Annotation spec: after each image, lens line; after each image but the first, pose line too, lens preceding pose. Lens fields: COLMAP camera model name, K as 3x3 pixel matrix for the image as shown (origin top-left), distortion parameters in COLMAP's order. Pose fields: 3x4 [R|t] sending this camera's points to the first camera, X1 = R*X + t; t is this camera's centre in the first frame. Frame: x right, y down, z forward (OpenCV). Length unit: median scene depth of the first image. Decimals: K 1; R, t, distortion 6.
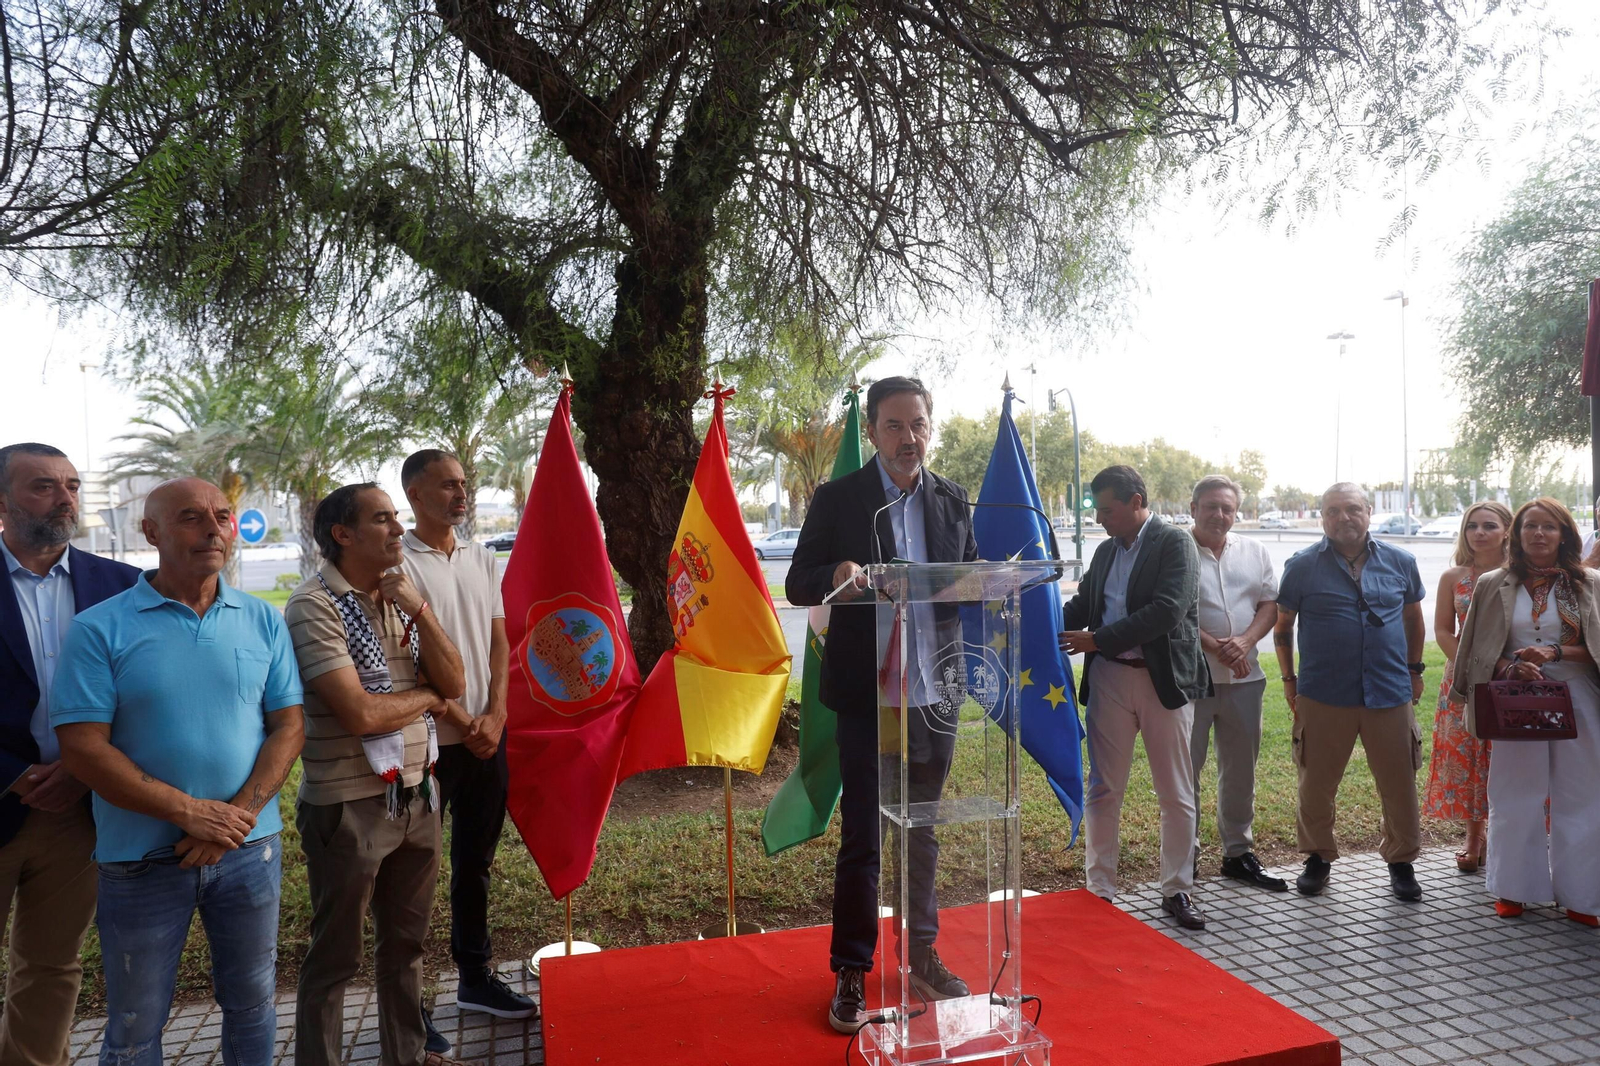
lens RADIAL K [[1045.0, 0, 819.2], [0, 1045.0, 530.9], [0, 0, 1]] dist [-0.033416, 0.035311]
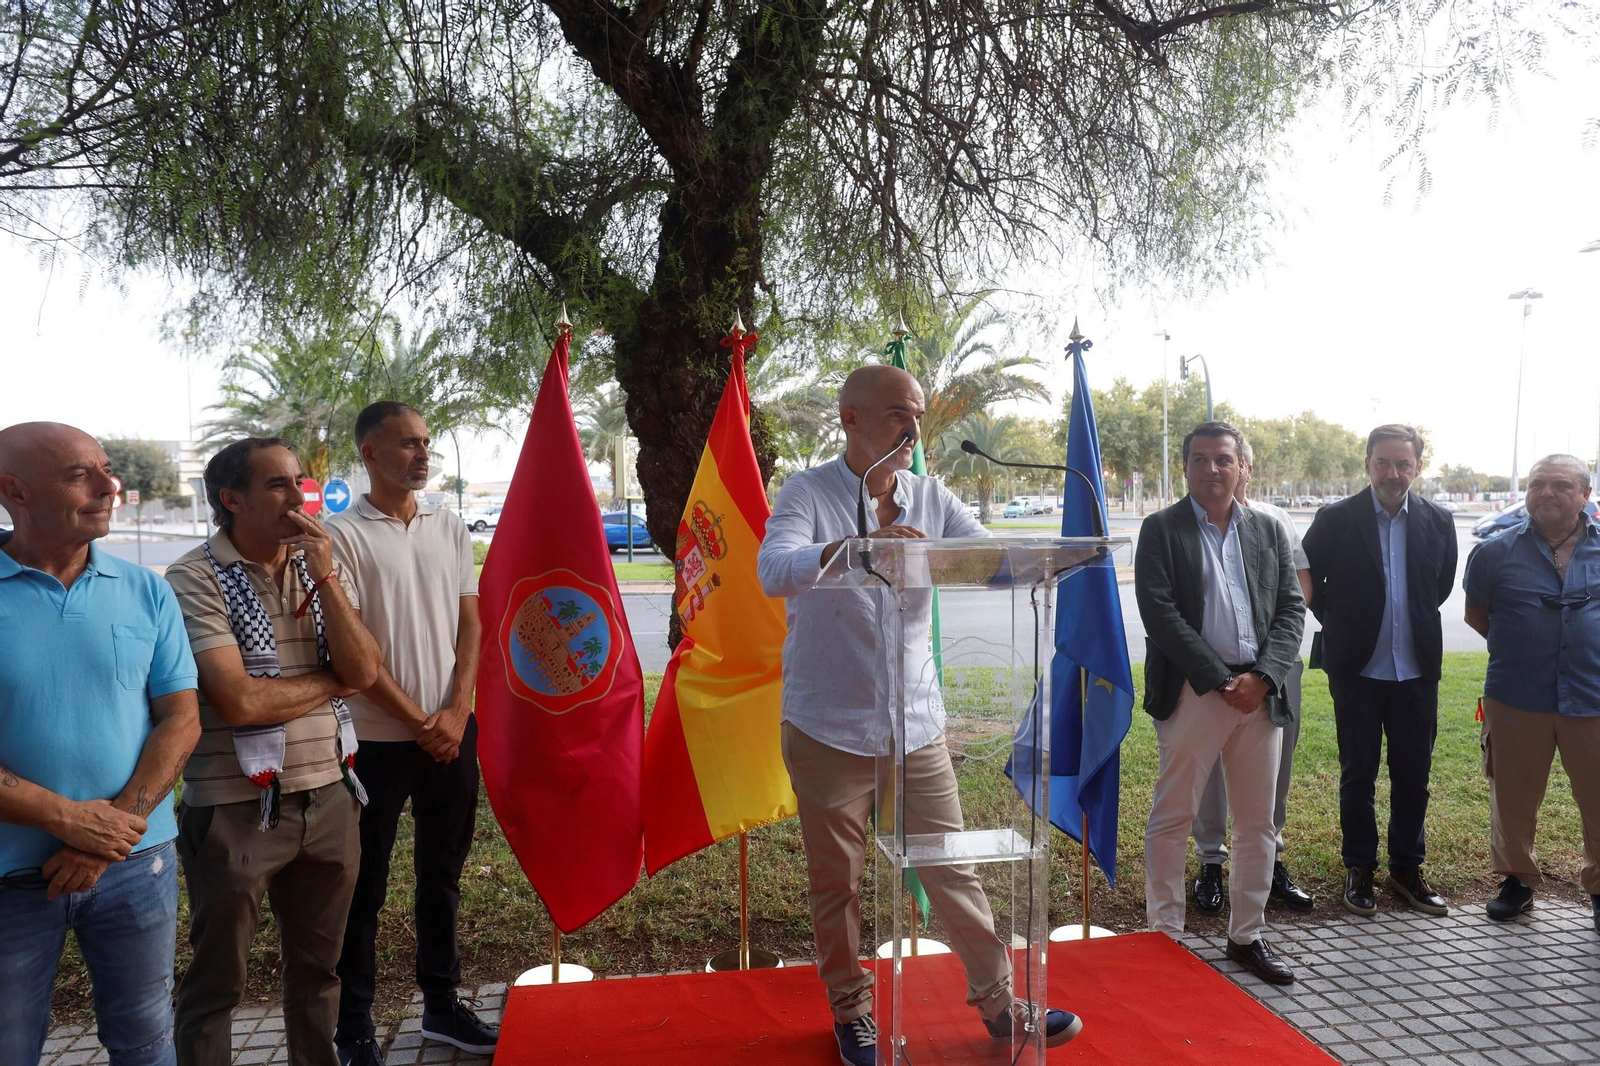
lens RADIAL K [[1101.2, 0, 826.2], [0, 1101.2, 533.4], [0, 0, 1]] dist [-0.005738, 0.005062]
pose [[0.995132, 0.014088, -0.097536, 0.063499], [-0.011907, 0.999667, 0.022909, 0.005387], [0.097826, -0.021636, 0.994968, 0.091595]]
